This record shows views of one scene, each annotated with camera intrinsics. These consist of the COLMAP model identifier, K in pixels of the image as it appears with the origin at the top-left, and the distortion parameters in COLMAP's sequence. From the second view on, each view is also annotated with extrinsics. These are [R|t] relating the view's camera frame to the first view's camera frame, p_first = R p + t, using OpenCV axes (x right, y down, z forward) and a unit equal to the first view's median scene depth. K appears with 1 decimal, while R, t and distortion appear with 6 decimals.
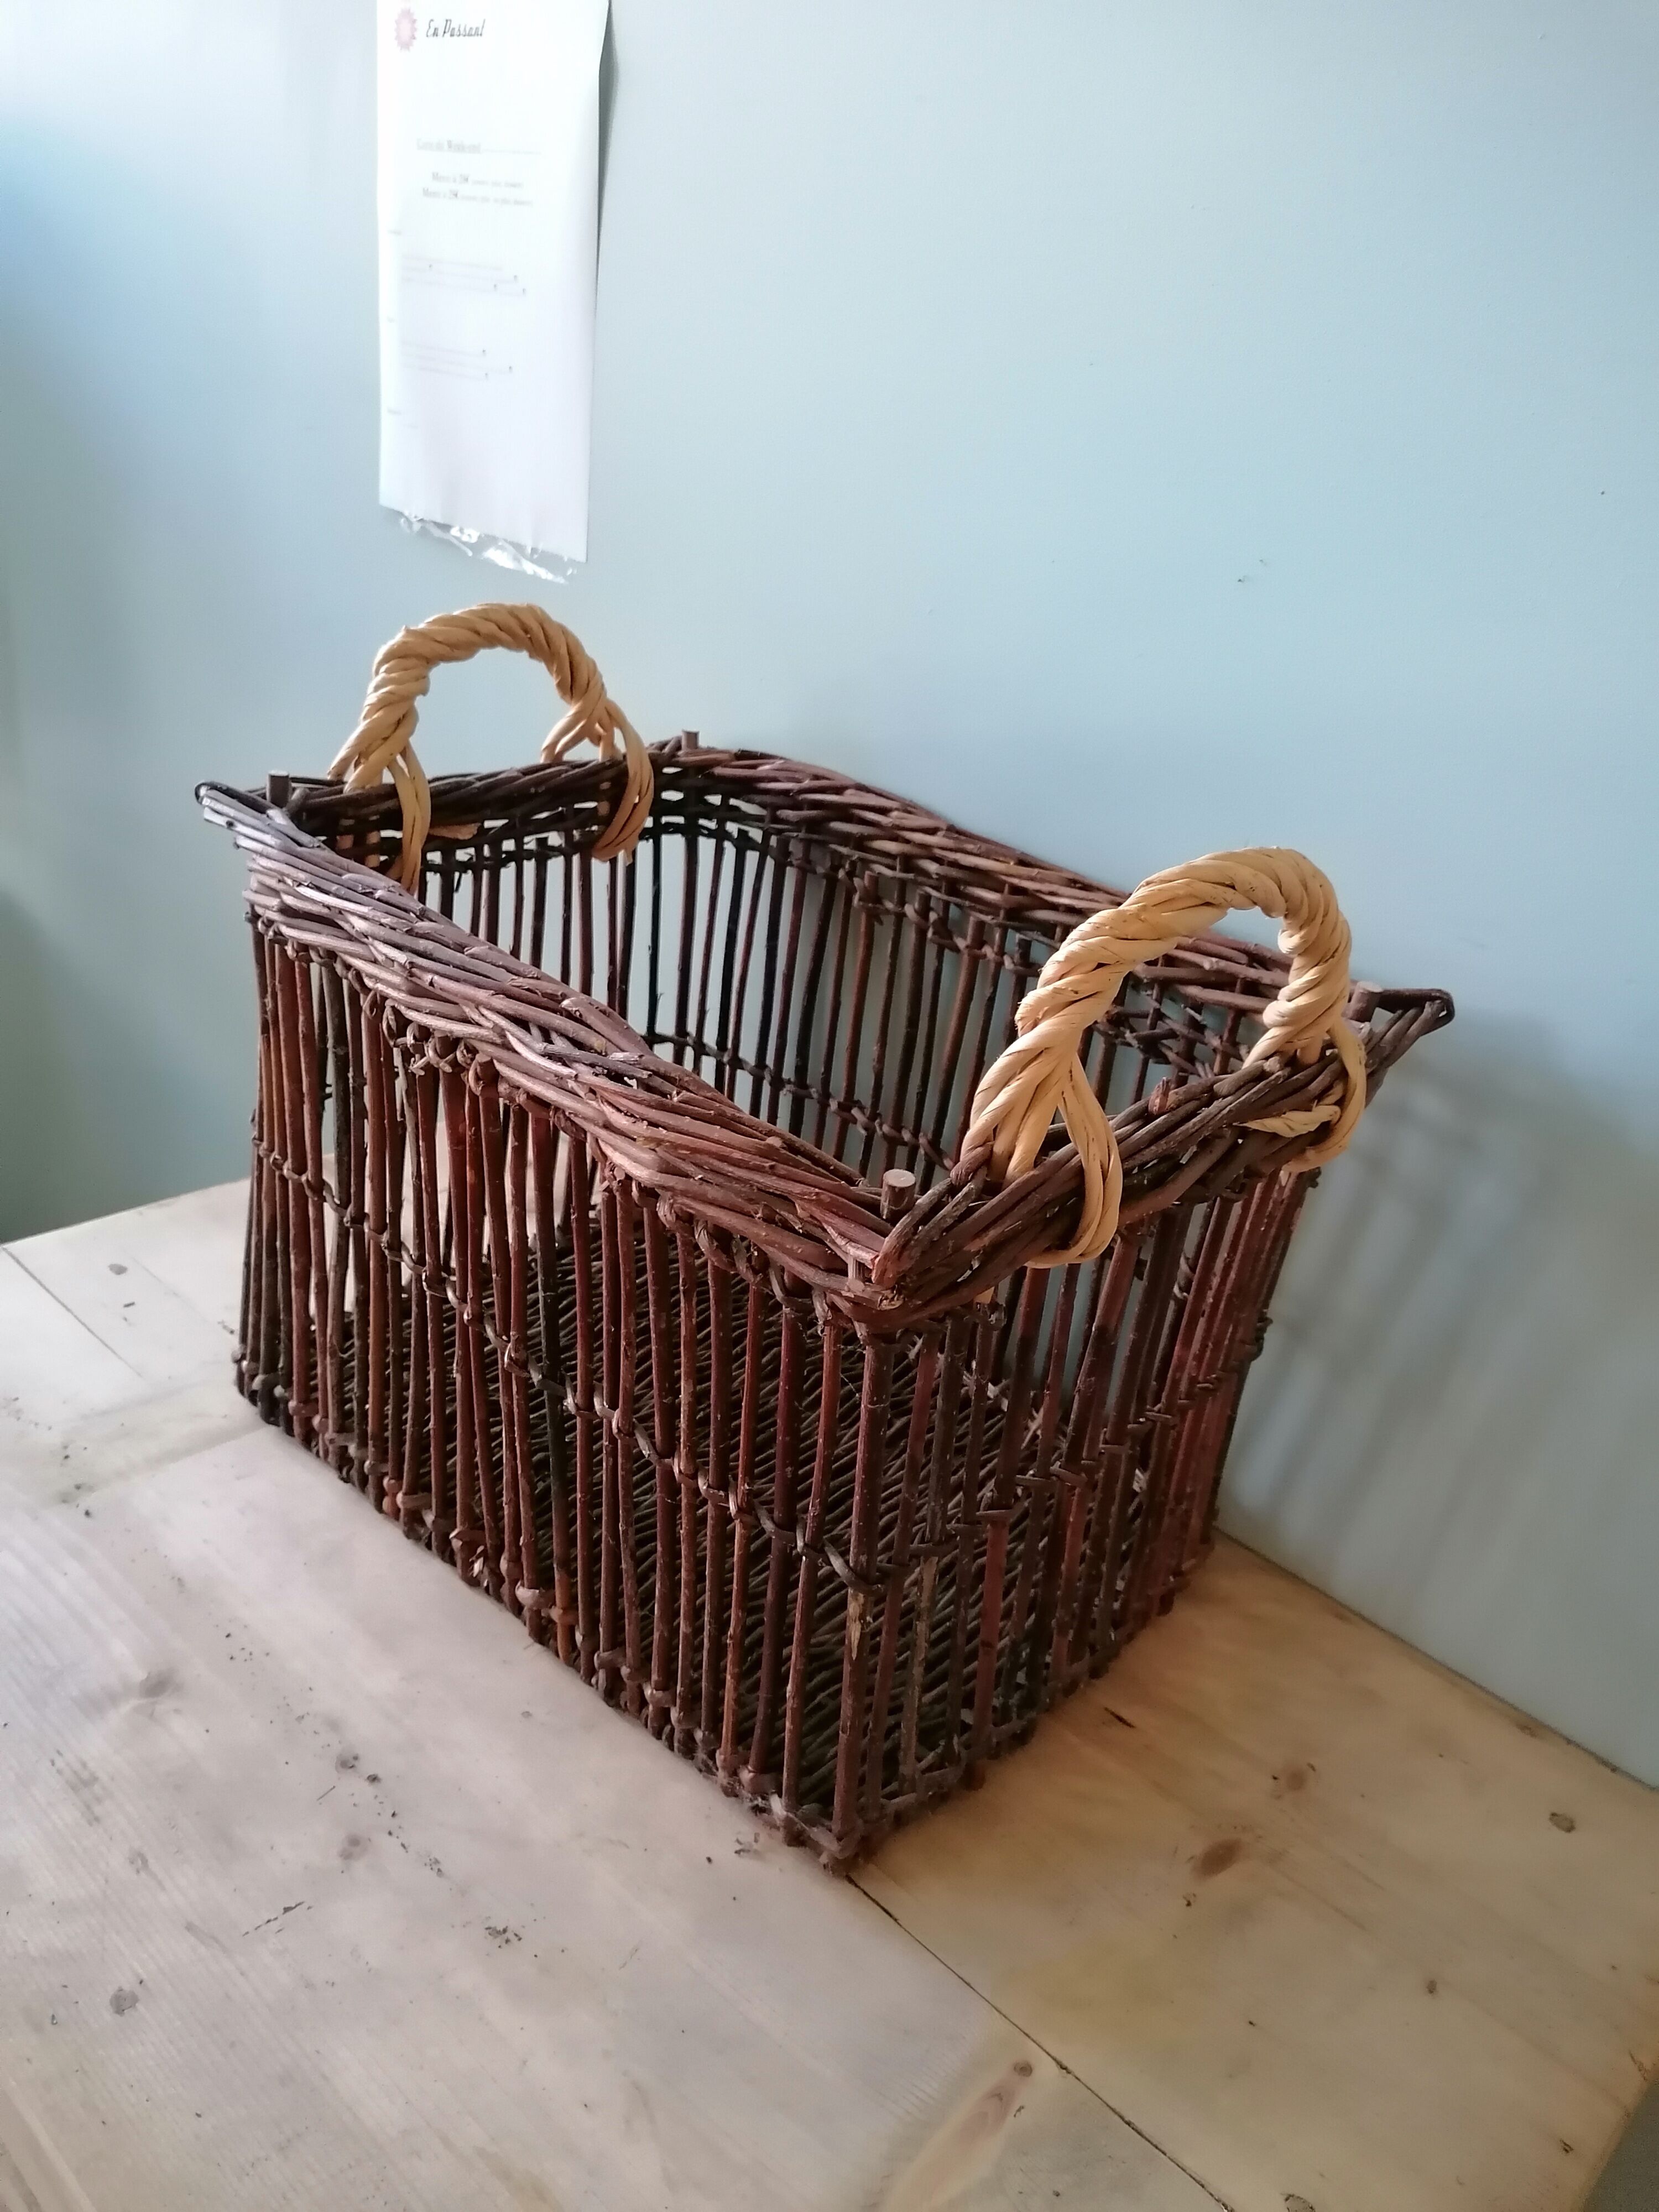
lens RADIAL K [[1685.3, 0, 822.6], [0, 1685.3, 1092.1], [0, 0, 1]] dist [0.095839, -0.112998]
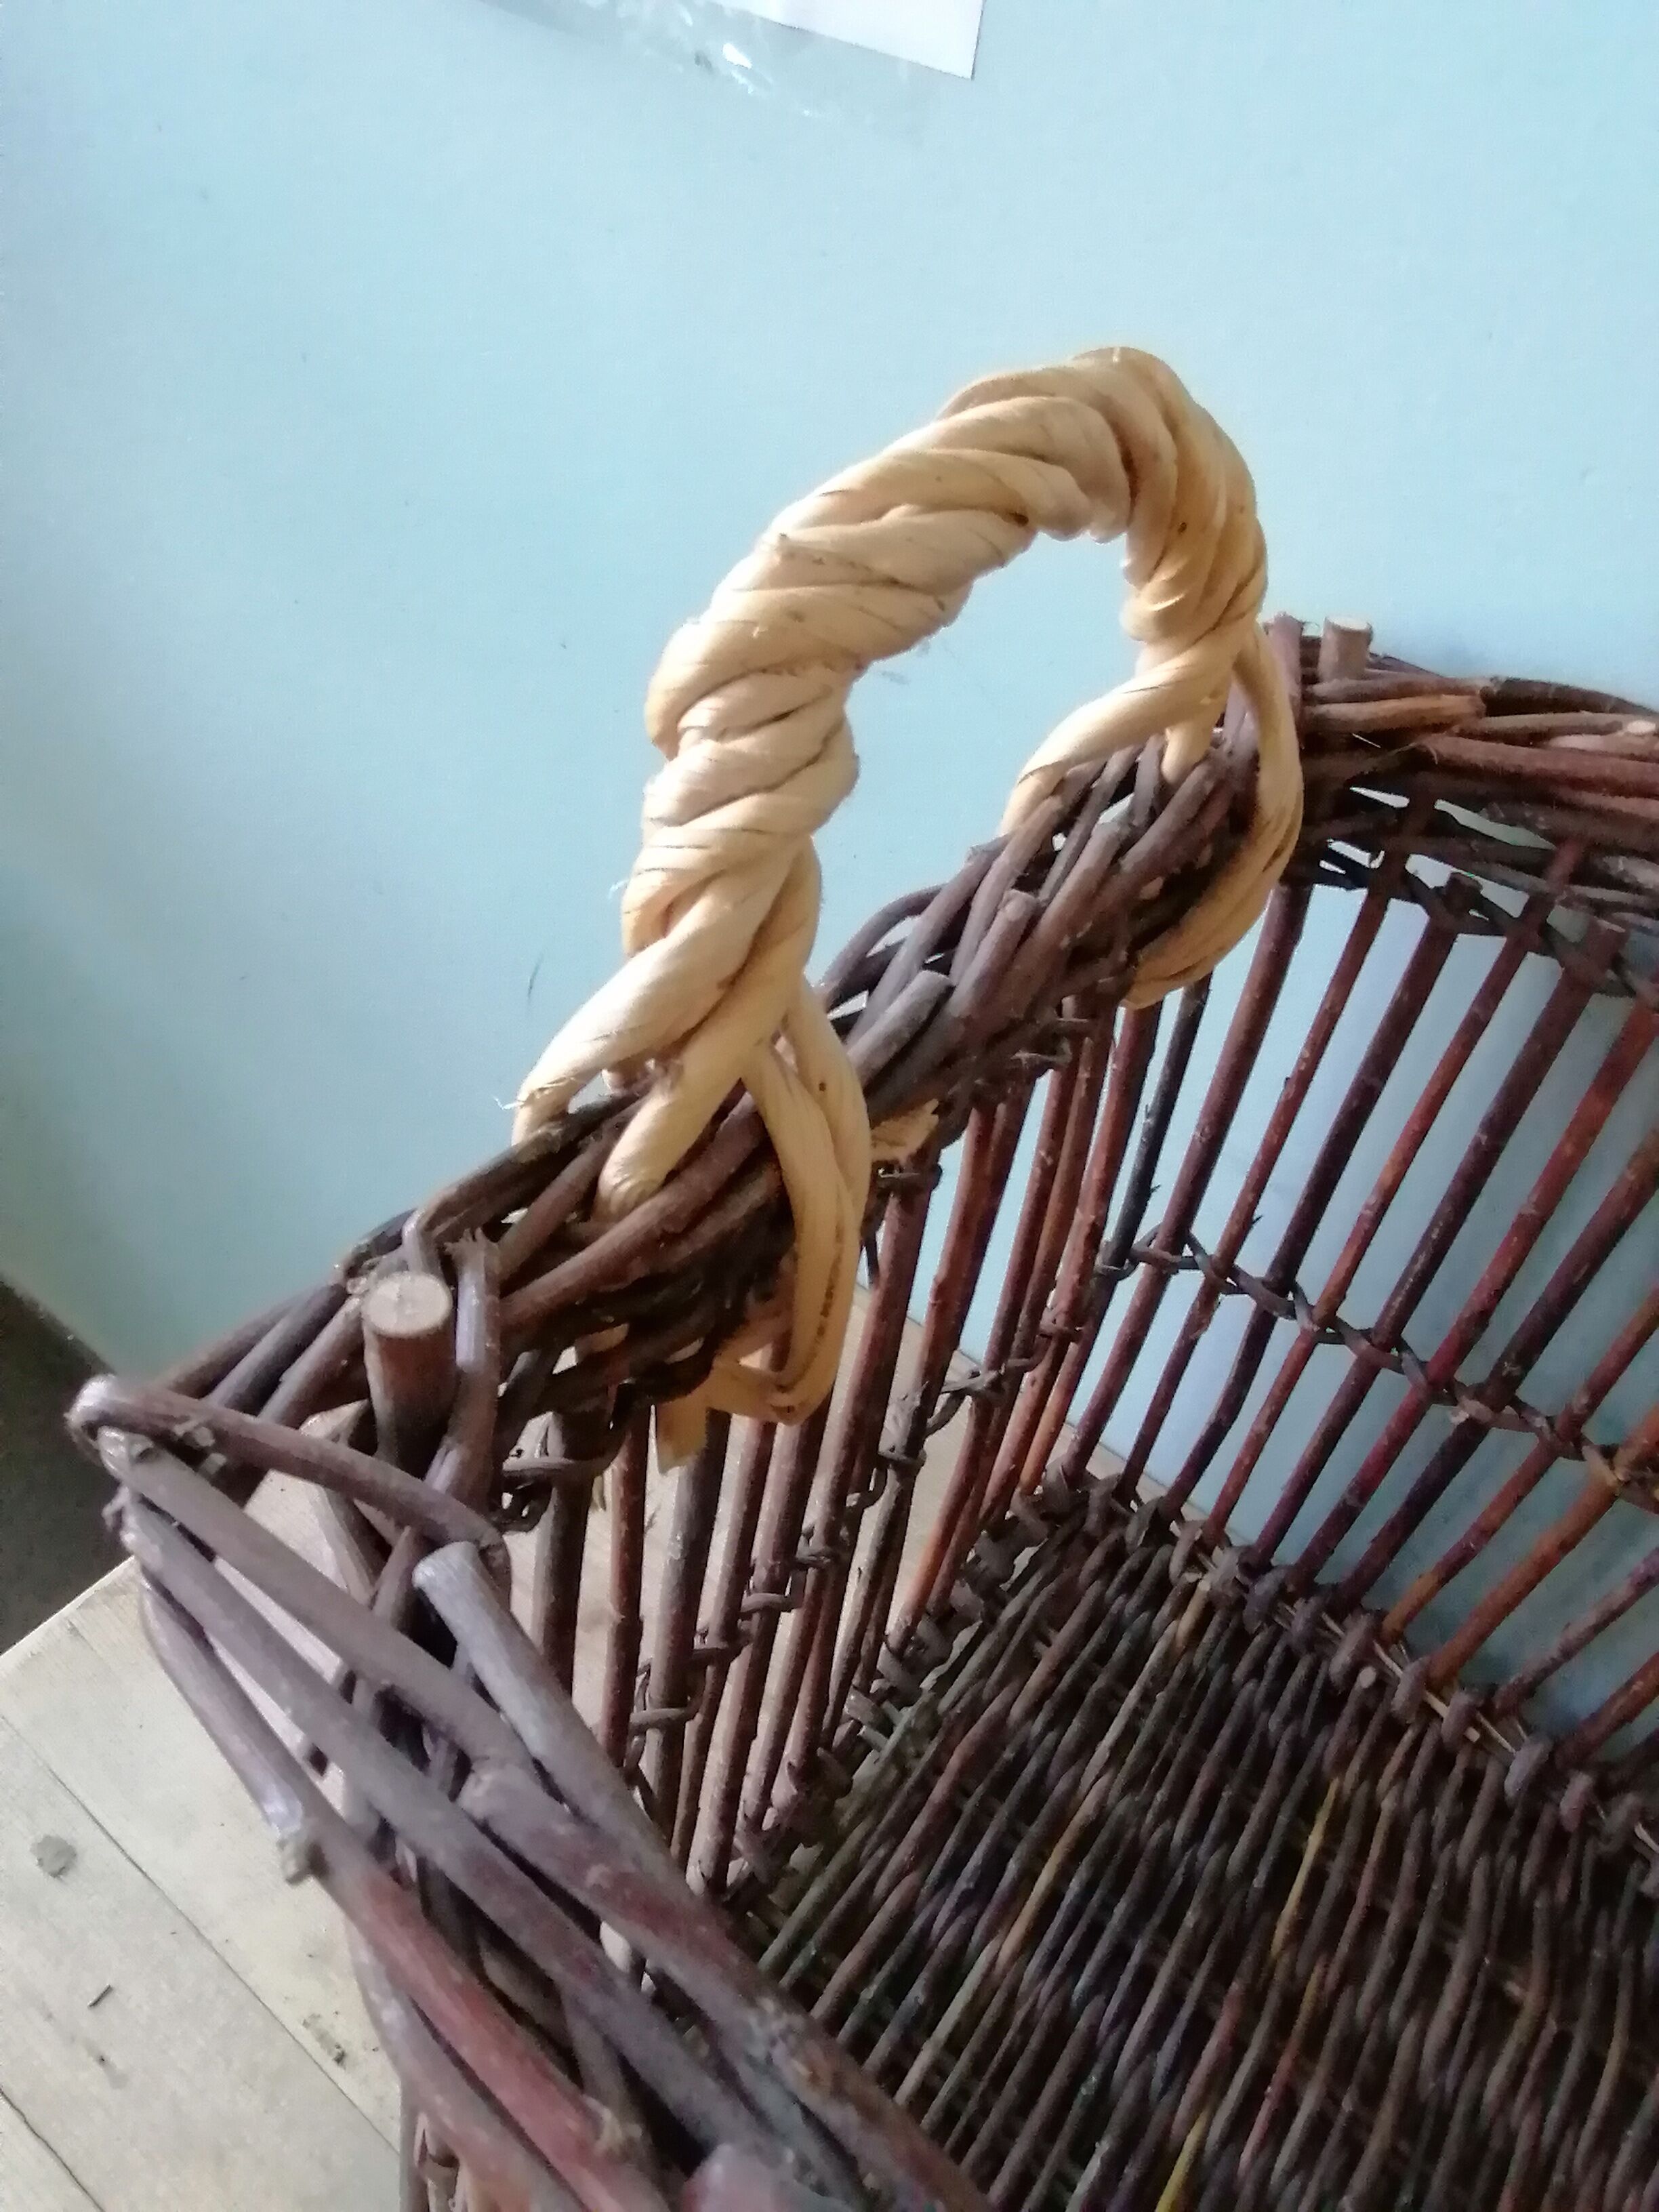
lens RADIAL K [[1571.7, 0, 822.1], [0, 1571.7, 1103.6], [0, 0, 1]] dist [0.021985, 0.022606]
pose [[0.994550, -0.071027, 0.076320, -0.275525], [0.041506, 0.941268, 0.335100, -0.286044], [-0.095639, -0.330106, 0.939086, 0.794313]]
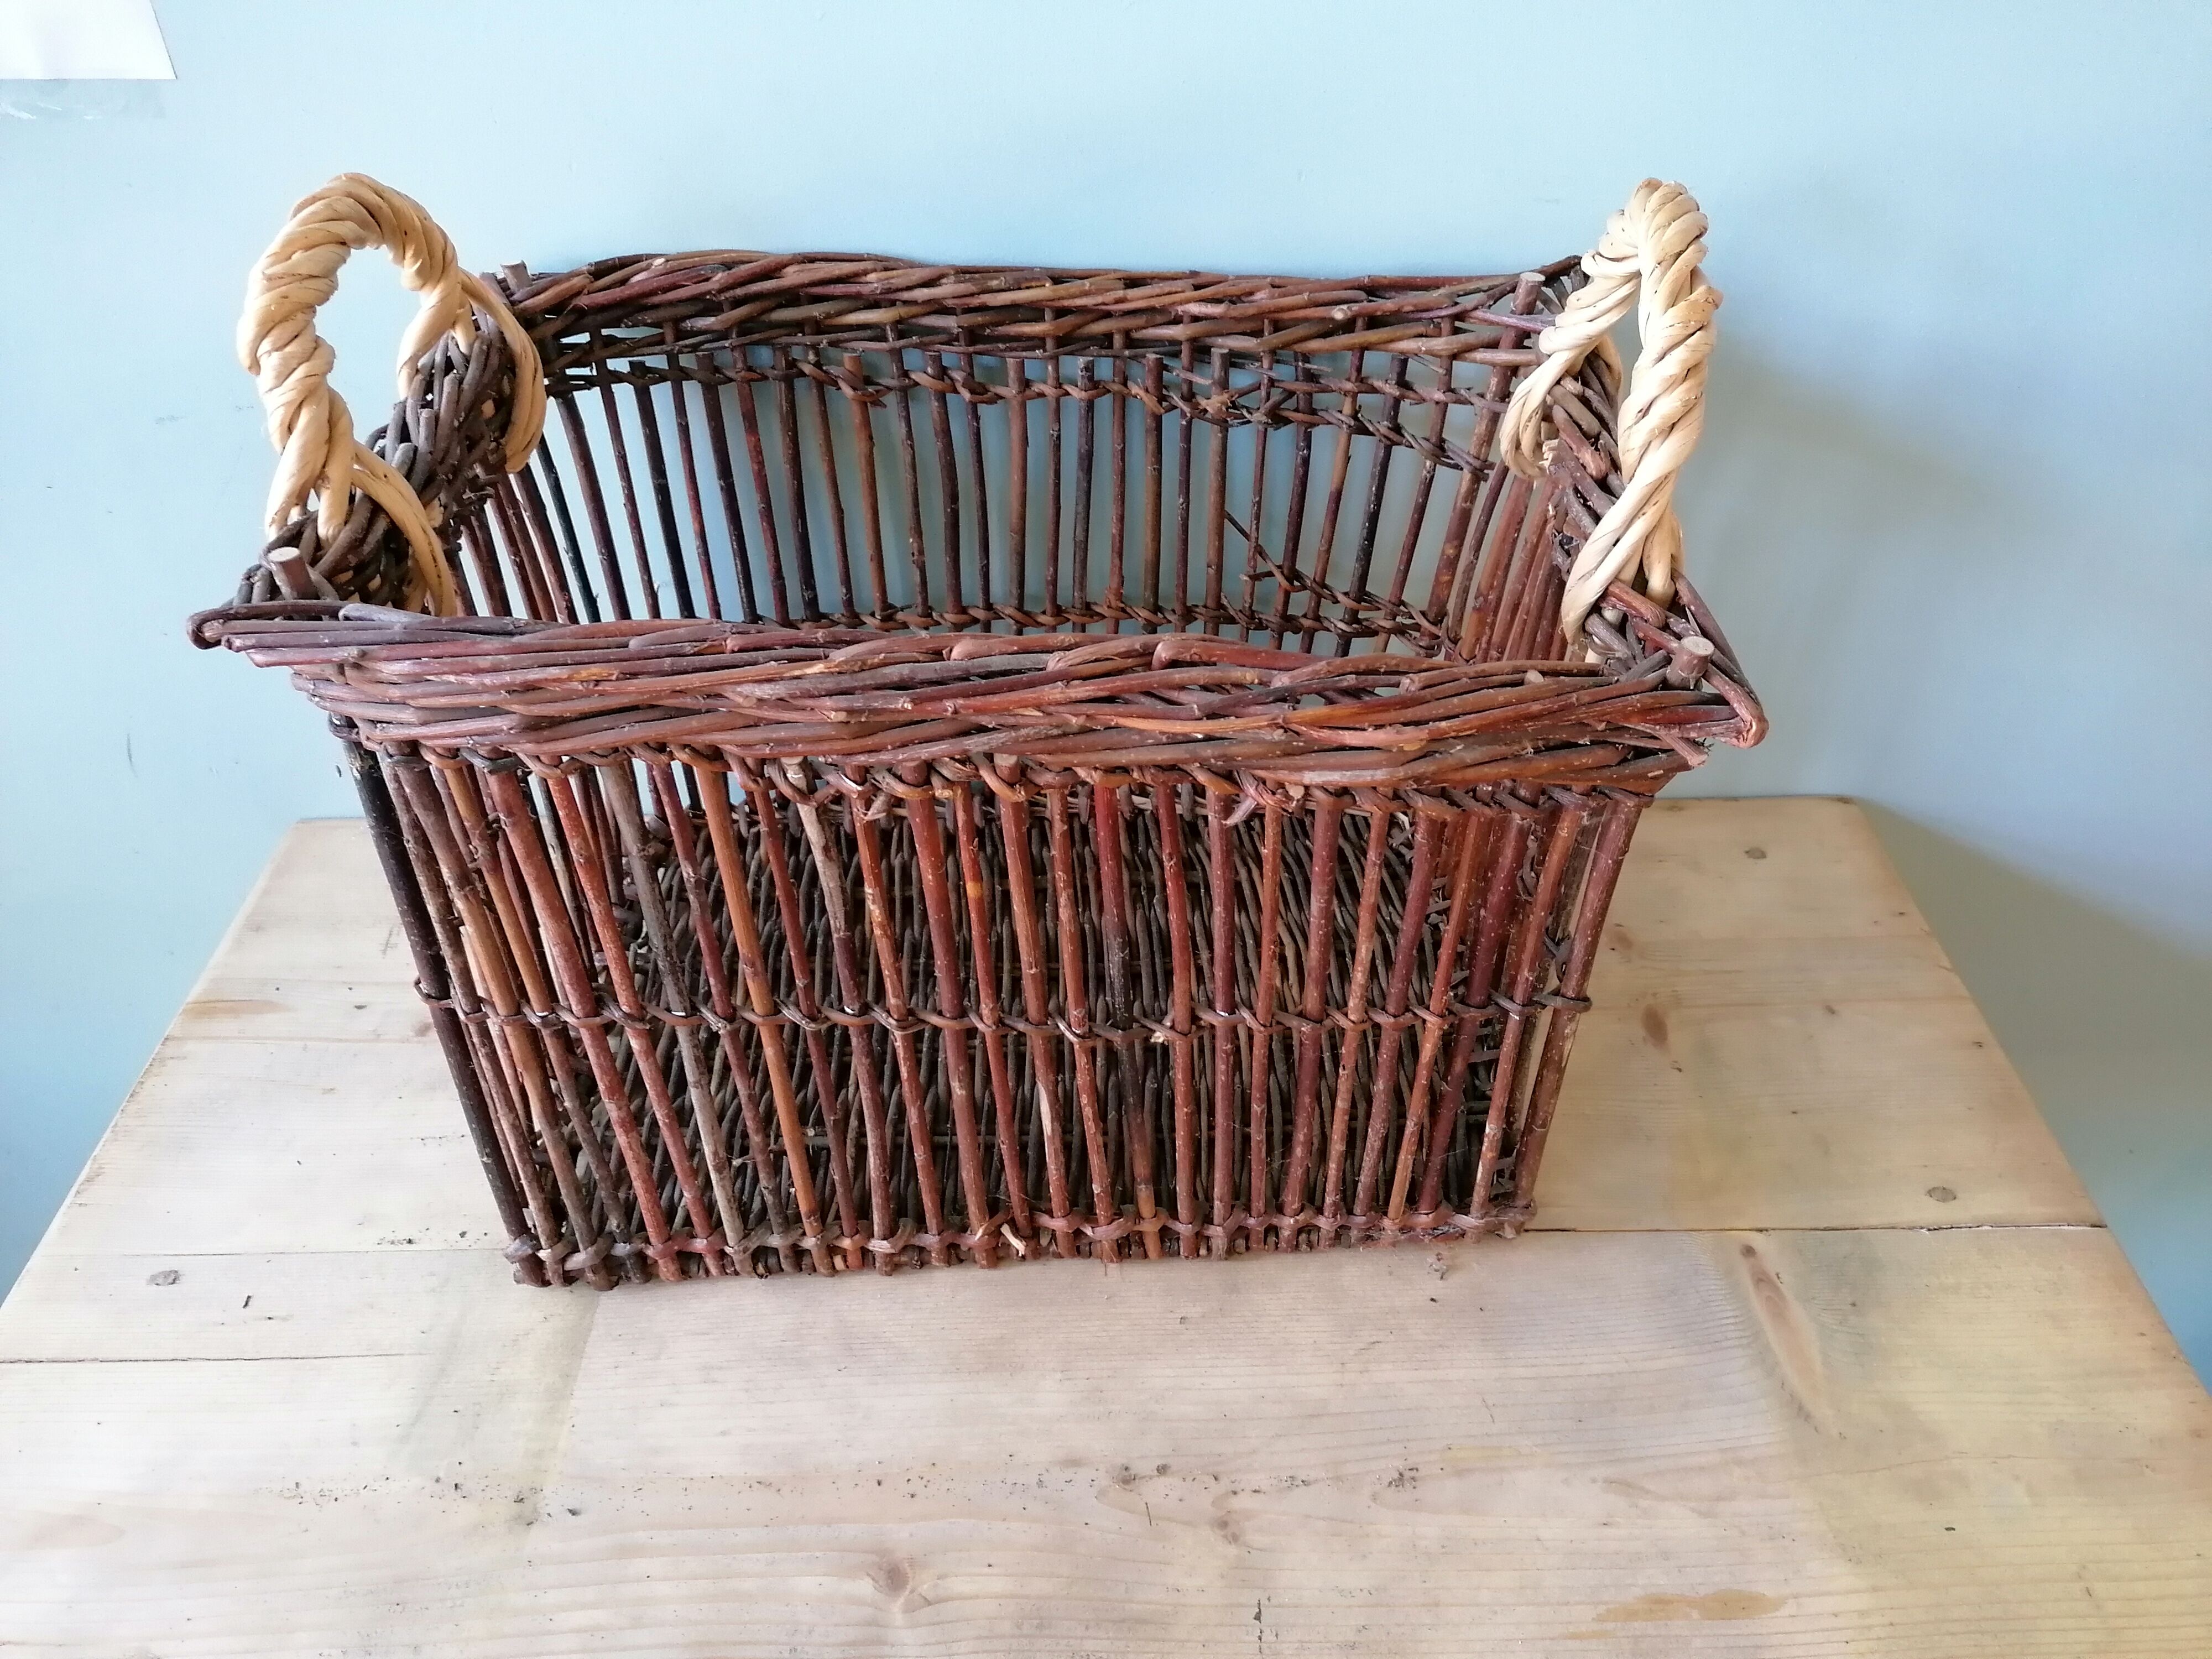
lens RADIAL K [[1685.3, 0, 1109.9], [0, 1685.3, 819.4], [0, 0, 1]] dist [0.095839, -0.112998]
pose [[0.712139, -0.516934, 0.475013, -0.463473], [0.367402, 0.850988, 0.375281, -0.232484], [-0.598226, -0.092732, 0.795944, 0.250567]]
